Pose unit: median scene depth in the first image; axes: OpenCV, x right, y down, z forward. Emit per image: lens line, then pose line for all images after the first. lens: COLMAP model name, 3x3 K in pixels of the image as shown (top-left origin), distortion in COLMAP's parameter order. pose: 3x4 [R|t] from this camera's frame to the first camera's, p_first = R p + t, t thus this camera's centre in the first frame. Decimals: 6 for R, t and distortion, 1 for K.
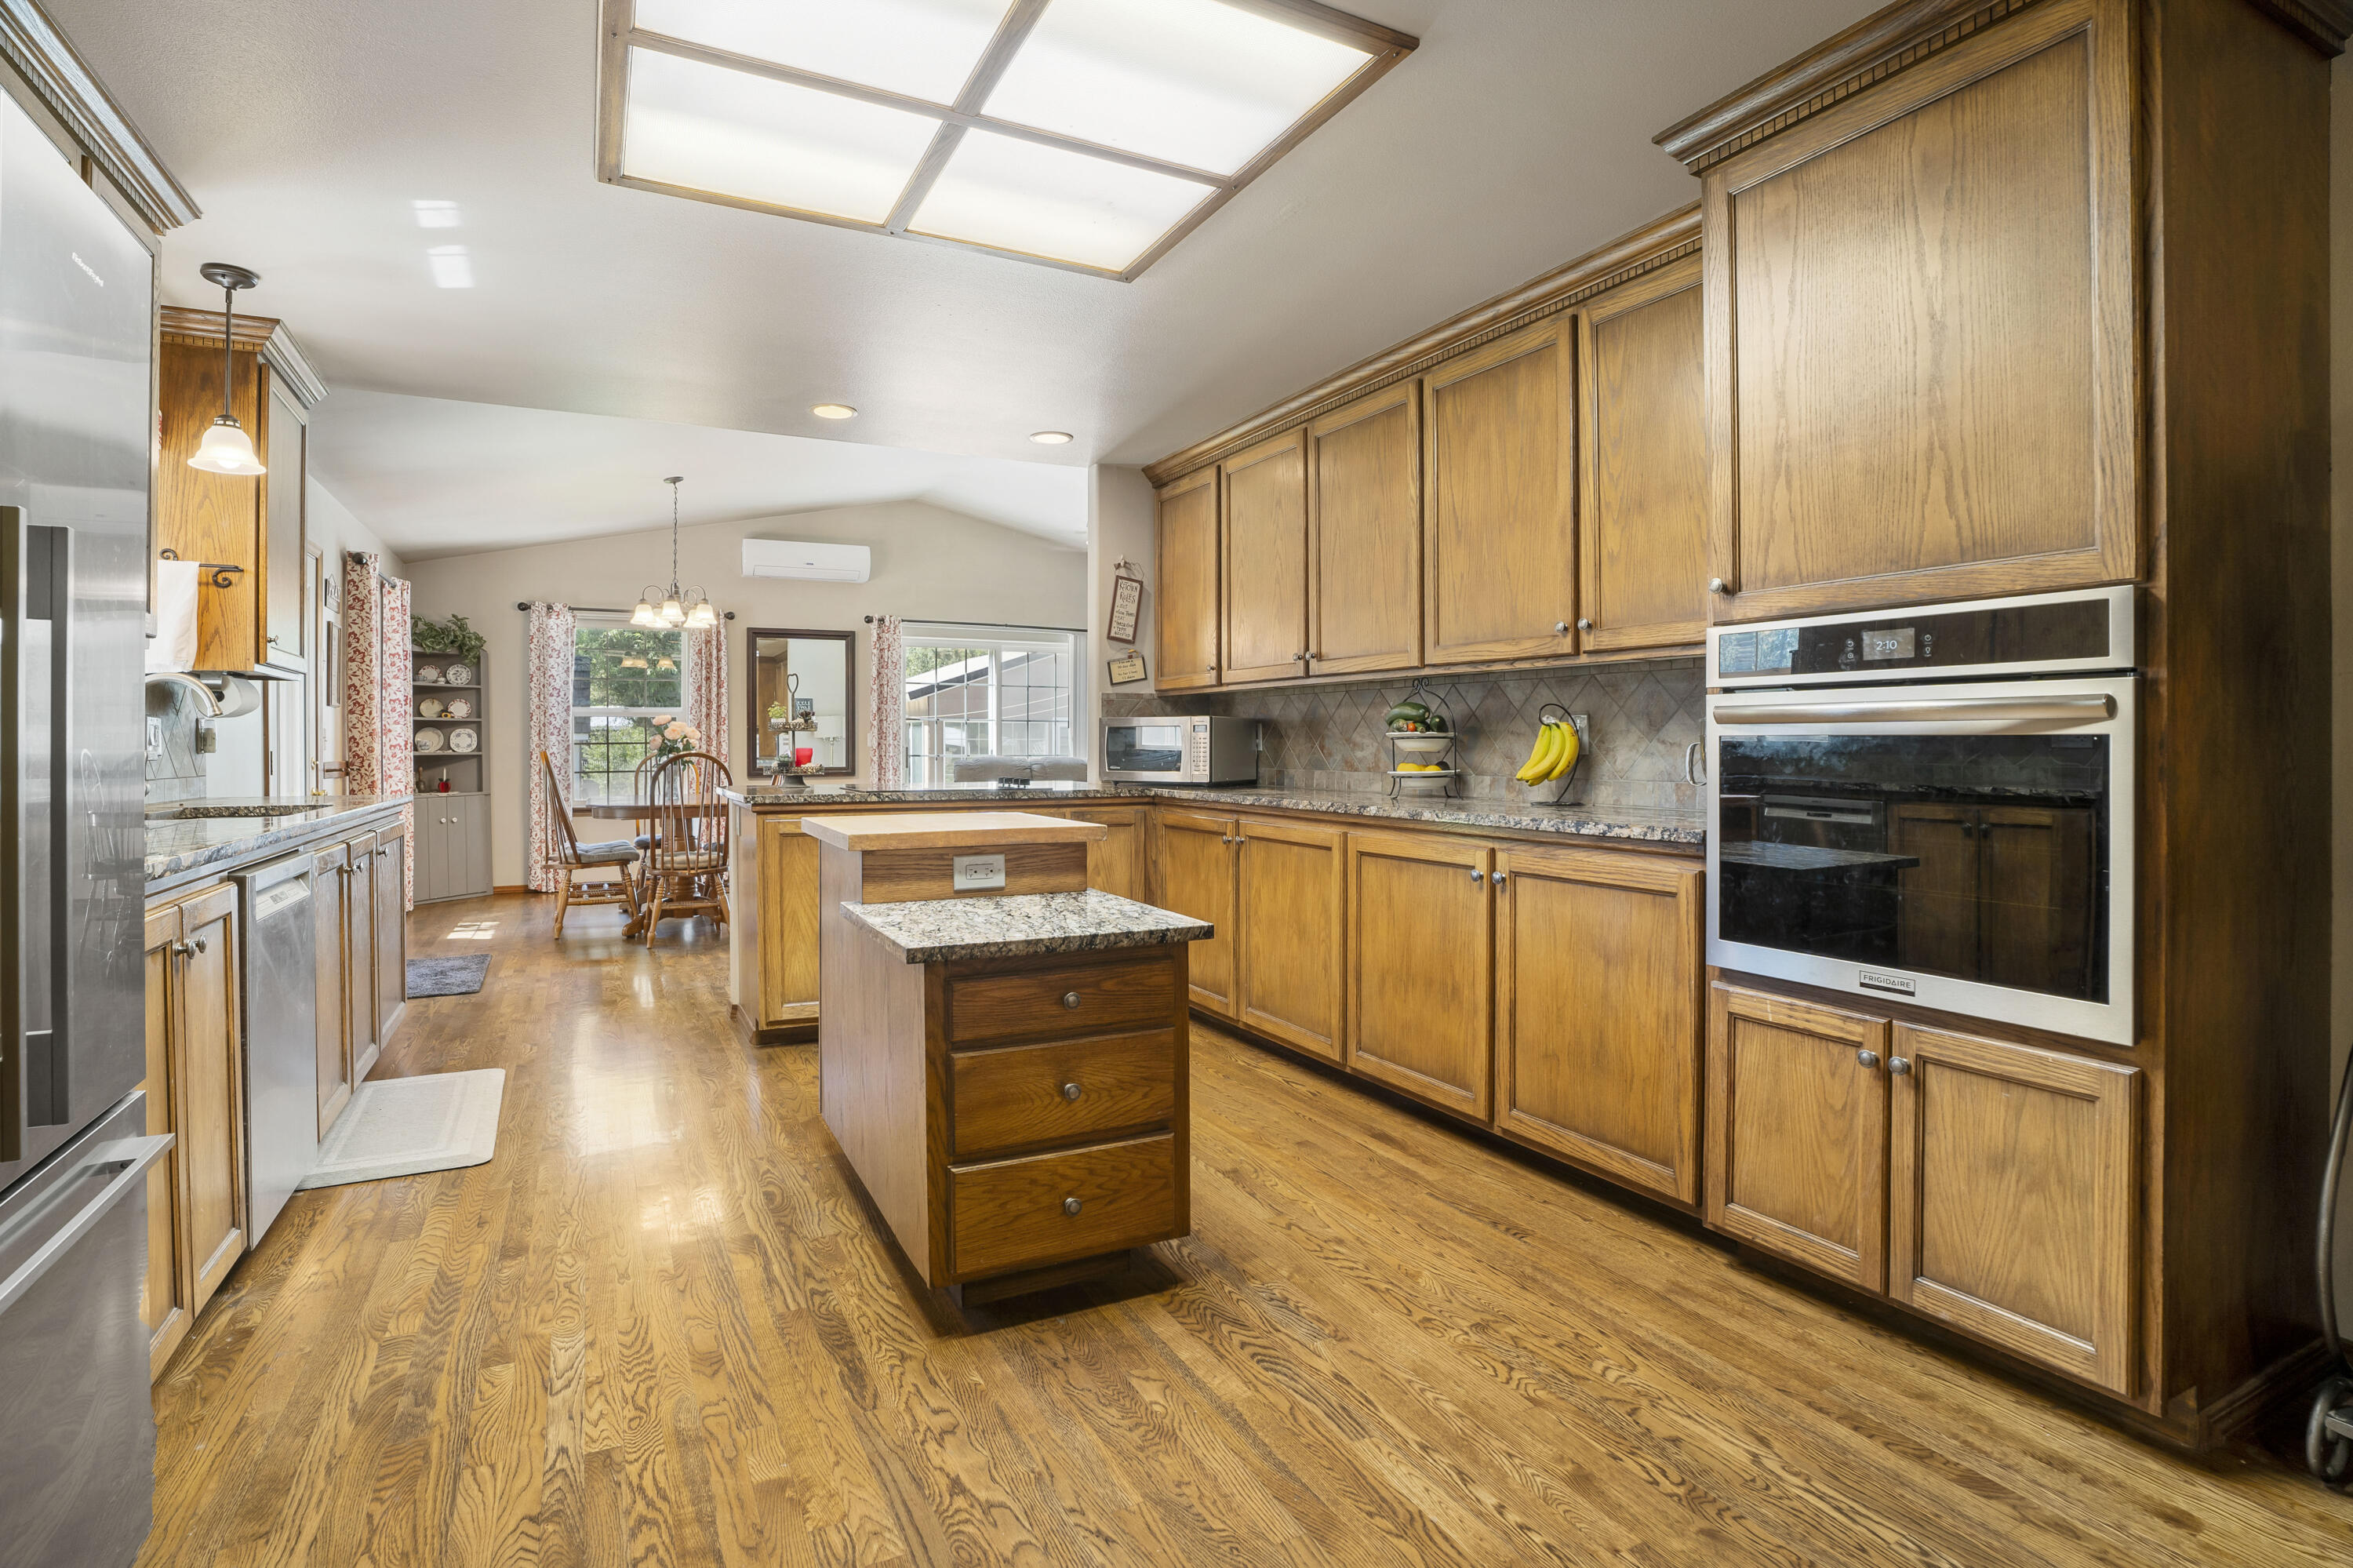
lens RADIAL K [[1134.9, 0, 1139.1], [0, 1134.9, 762.4], [0, 0, 1]] dist [-0.072291, 0.031773]
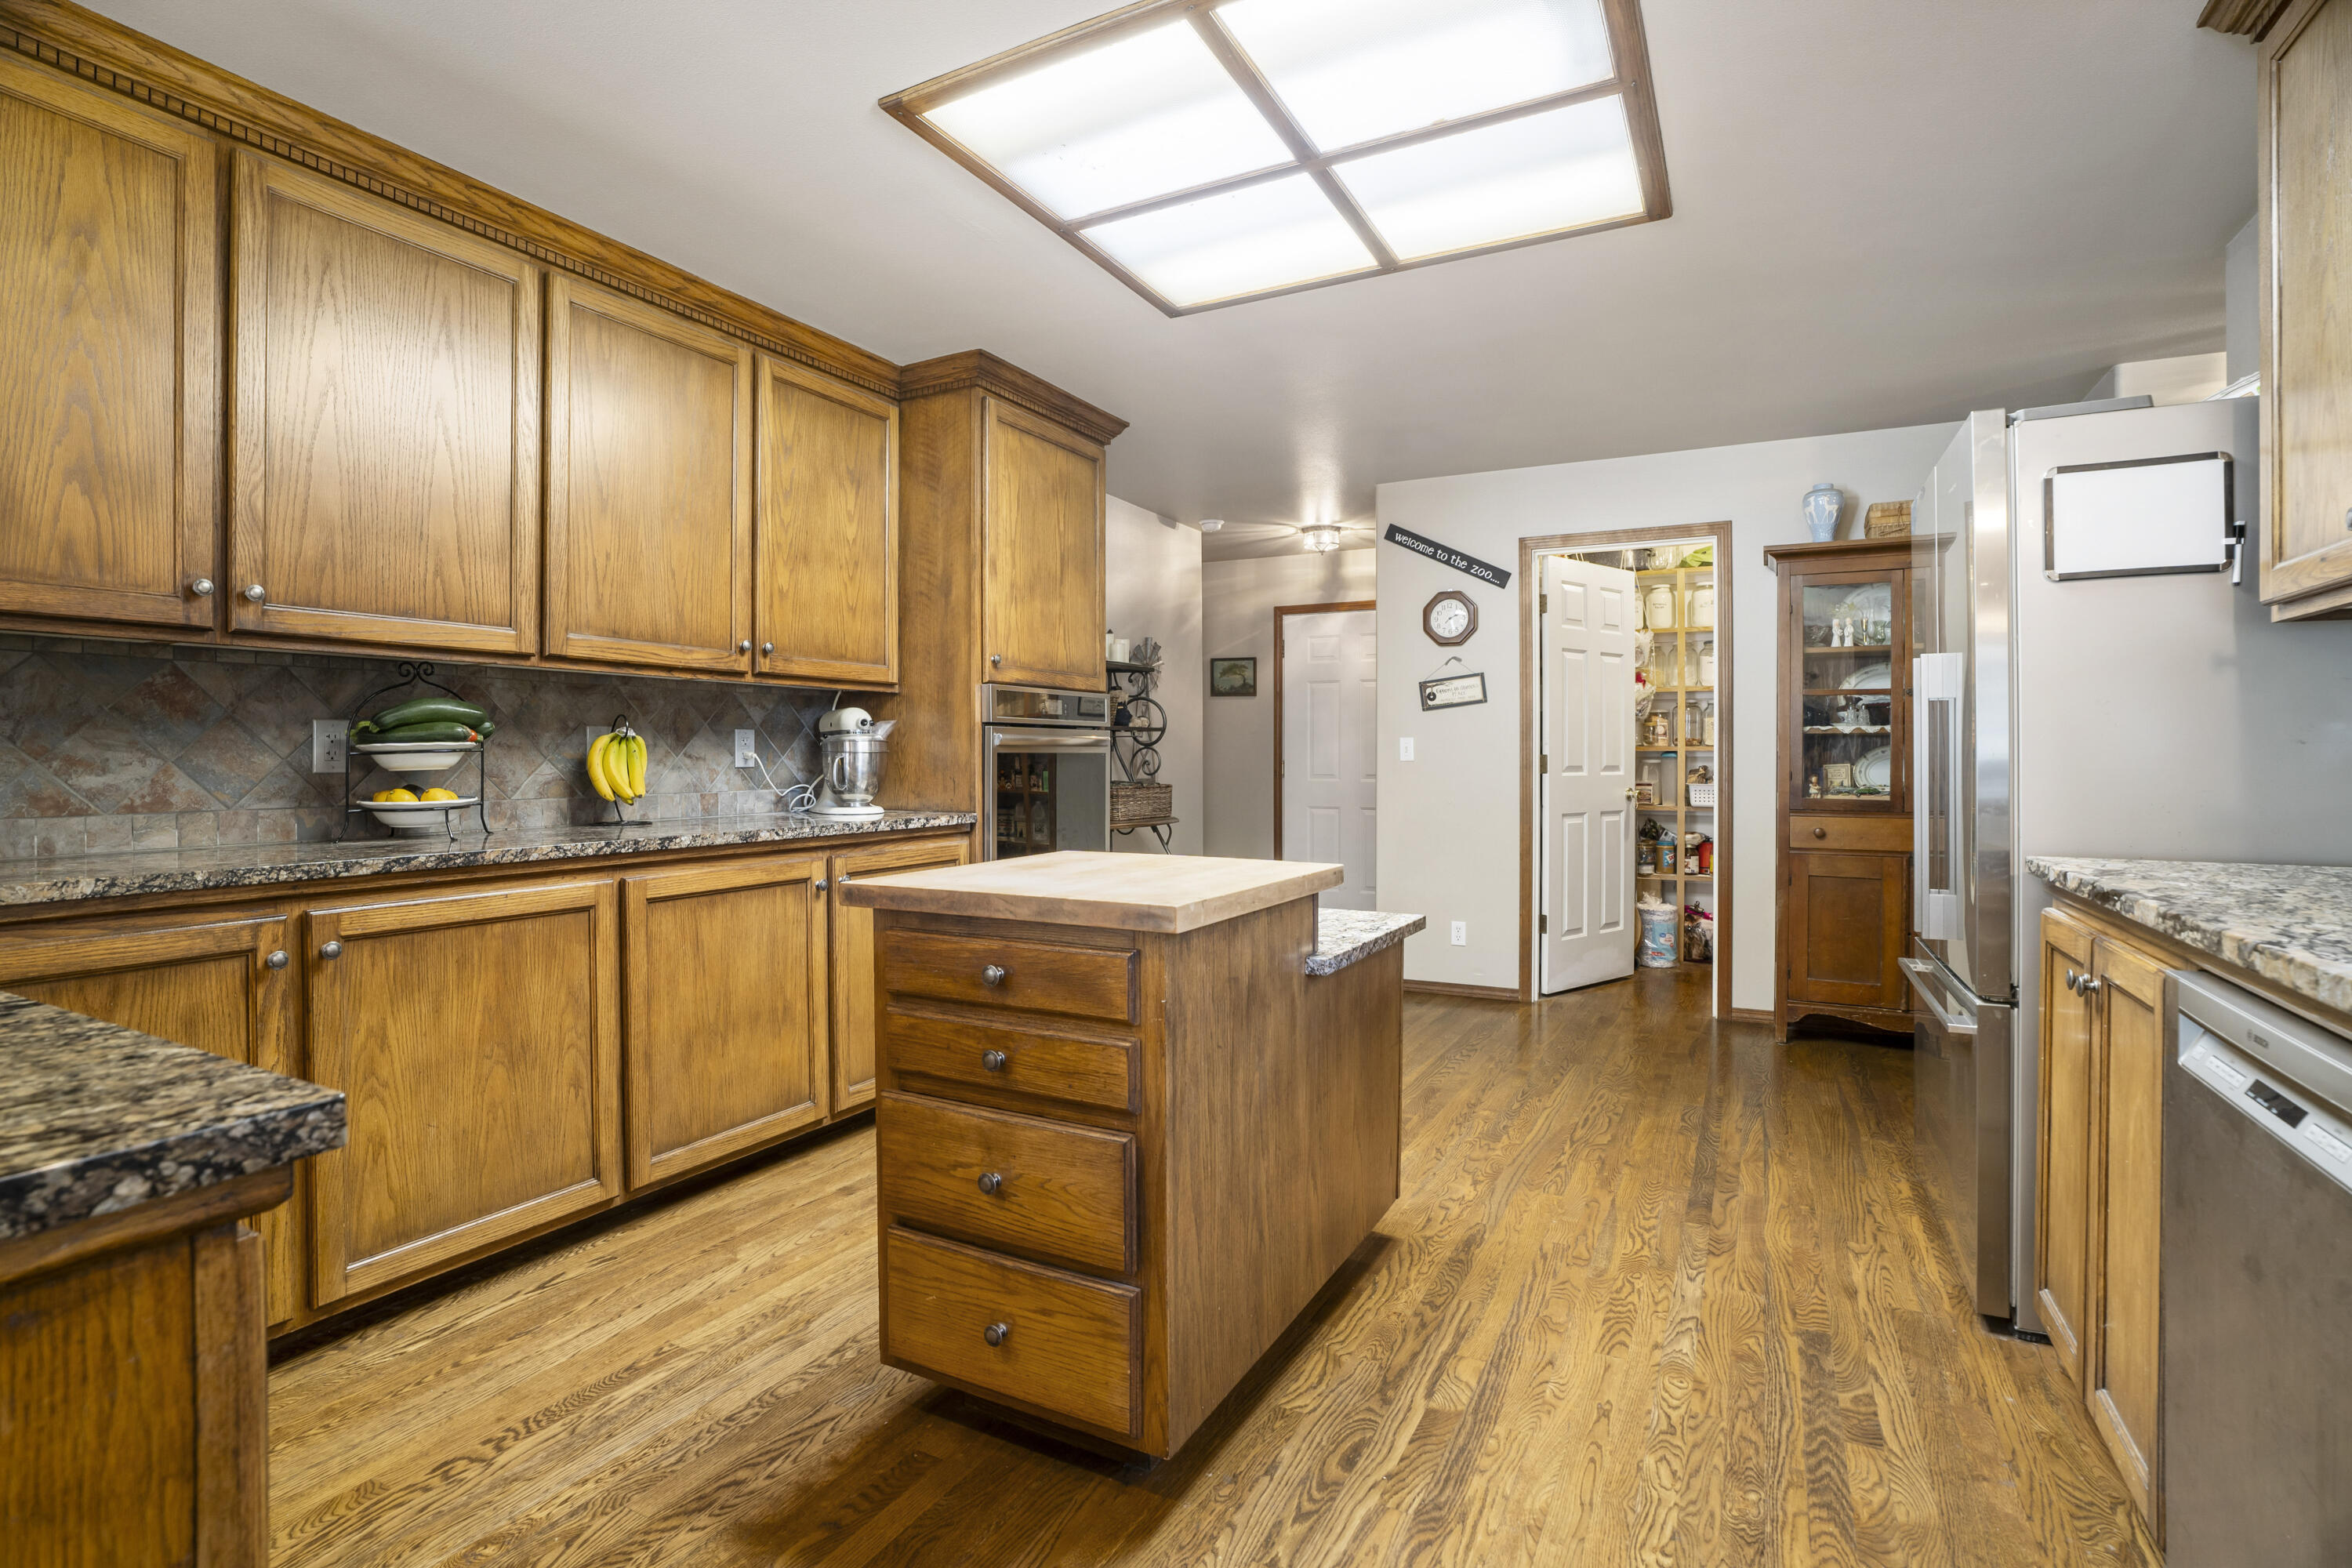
lens RADIAL K [[1127.8, 0, 1176.0], [0, 1127.8, 784.0], [0, 0, 1]] dist [-0.070816, 0.031045]
pose [[-0.589380, -0.016943, 0.807679, -0.730878], [0.015276, 0.999368, 0.032112, -0.020591], [-0.807712, 0.031264, -0.588748, 1.354695]]
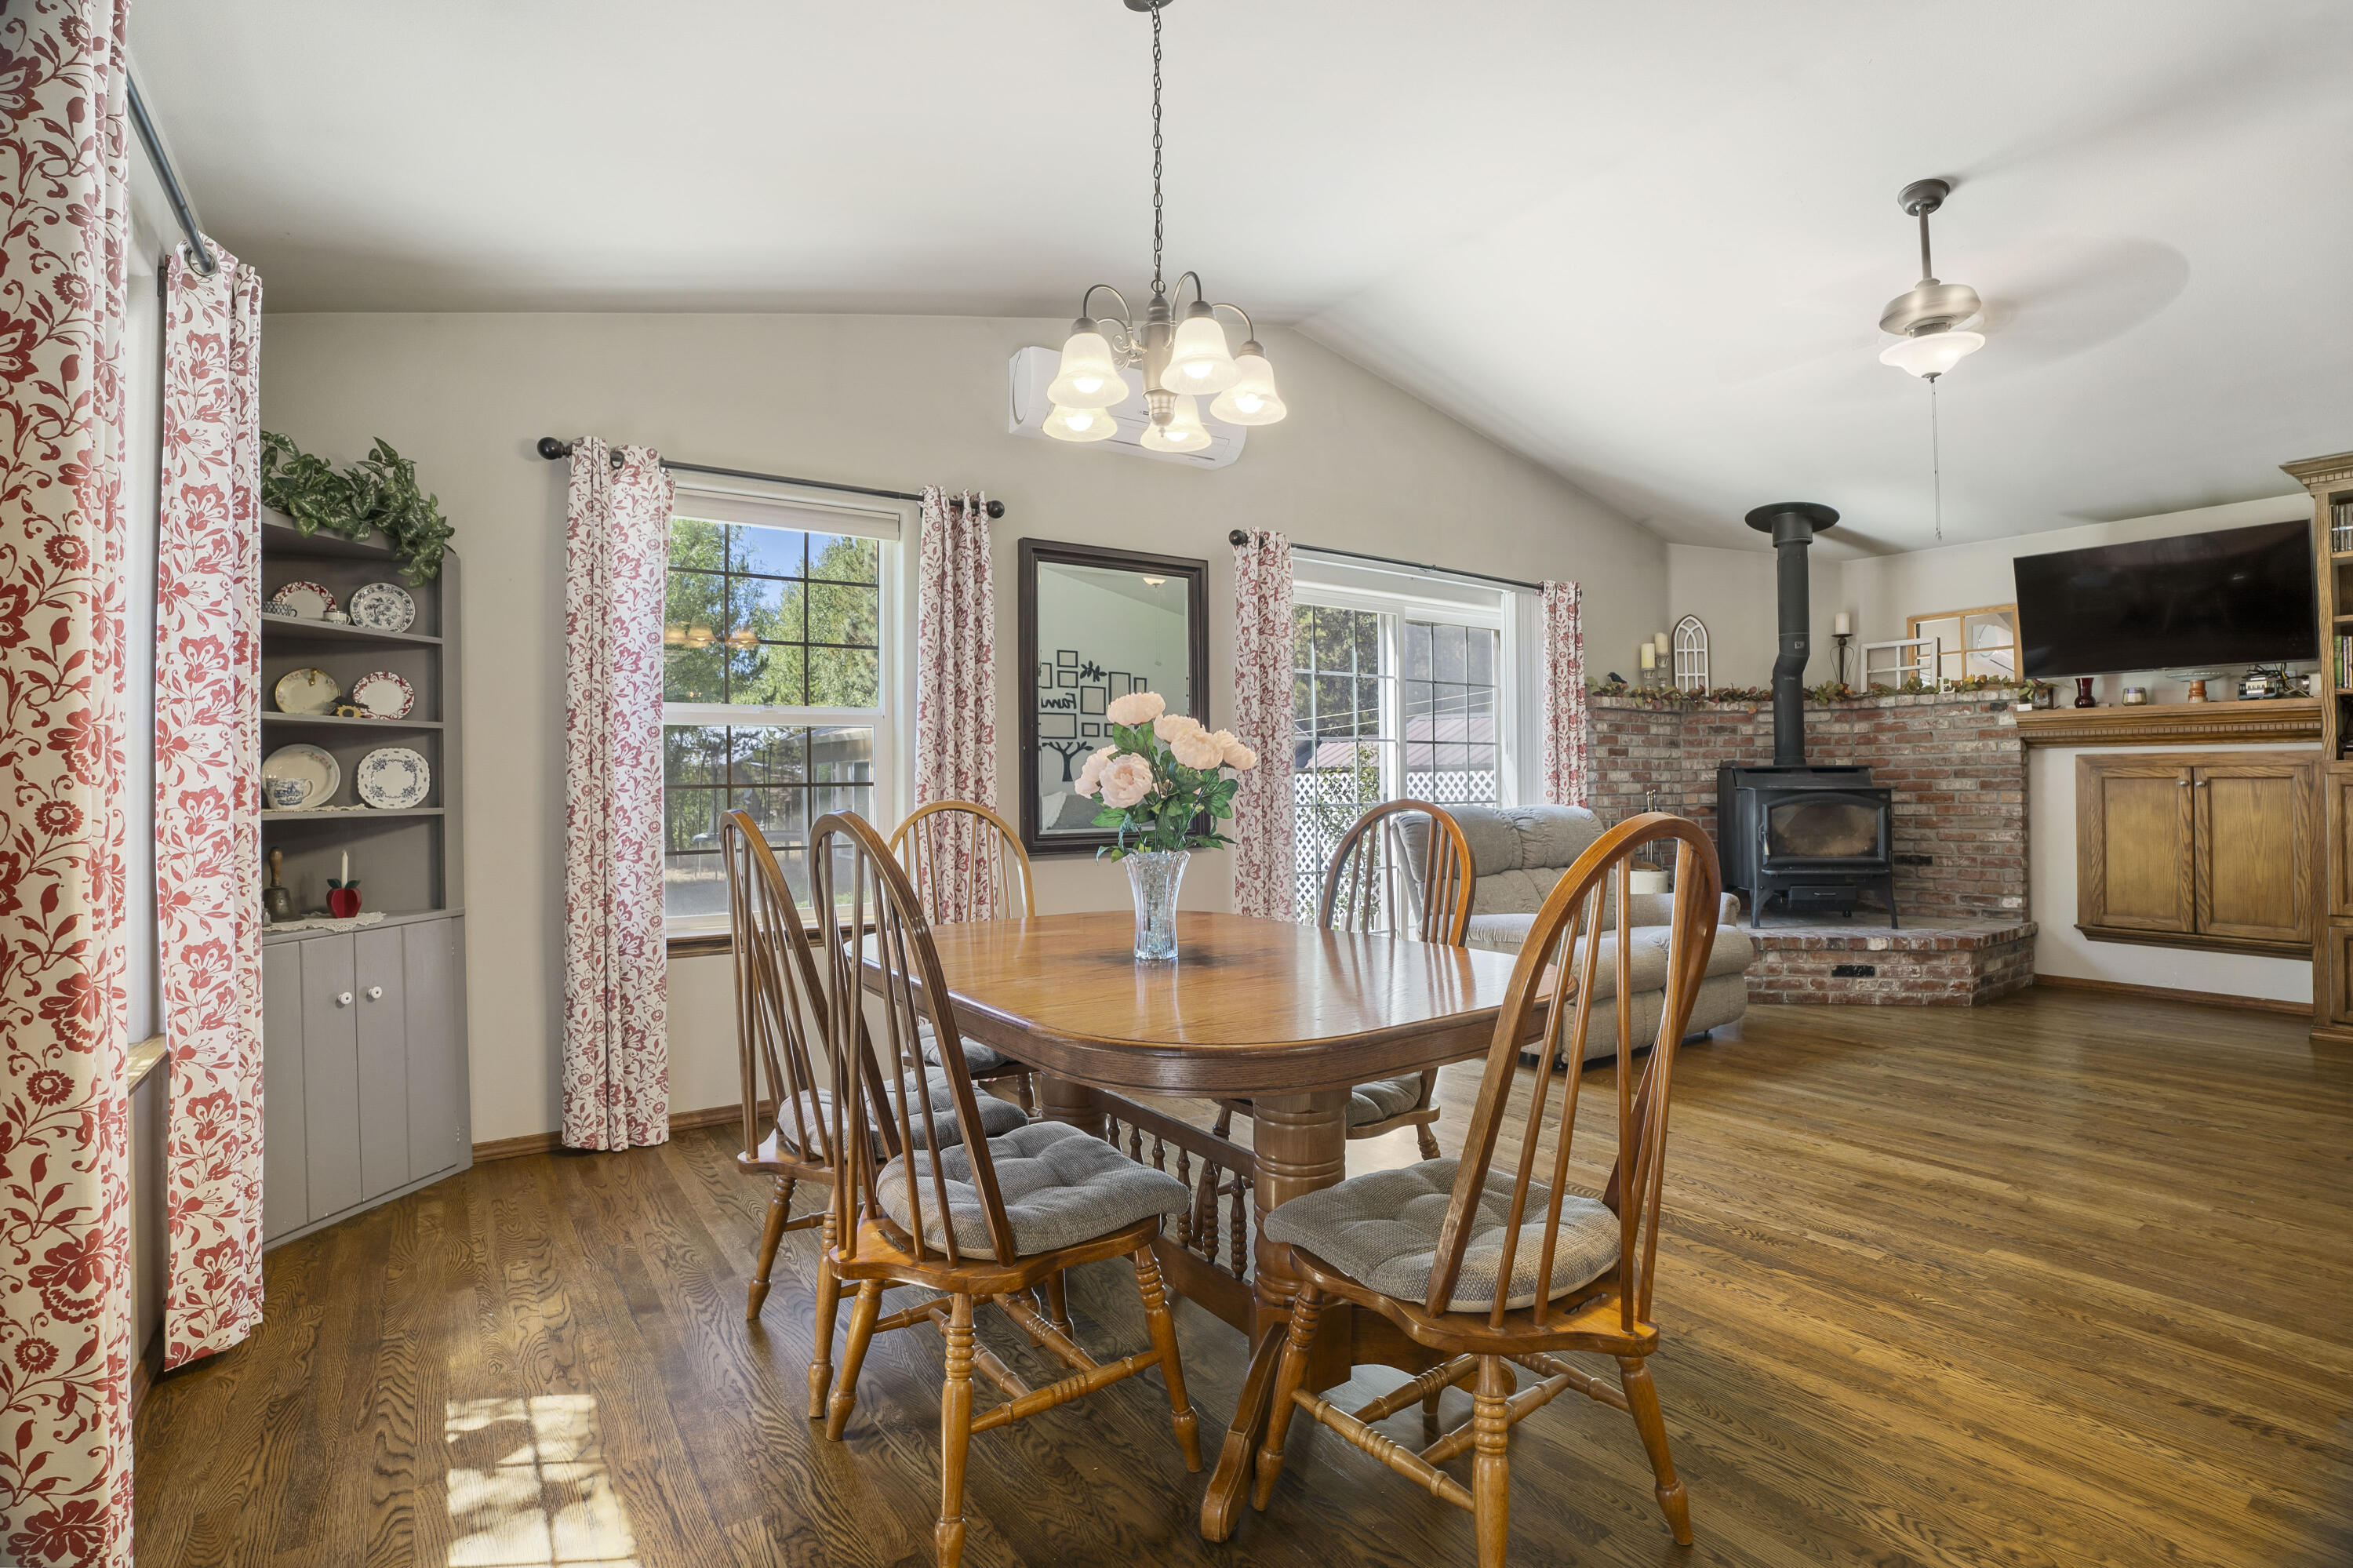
lens RADIAL K [[1108.3, 0, 1151.3], [0, 1108.3, 773.9], [0, 0, 1]] dist [-0.065806, 0.020812]
pose [[0.990487, -0.005565, 0.137496, -1.122835], [0.008960, 0.999670, -0.024085, -0.027782], [-0.137317, 0.025087, 0.990209, 1.663231]]
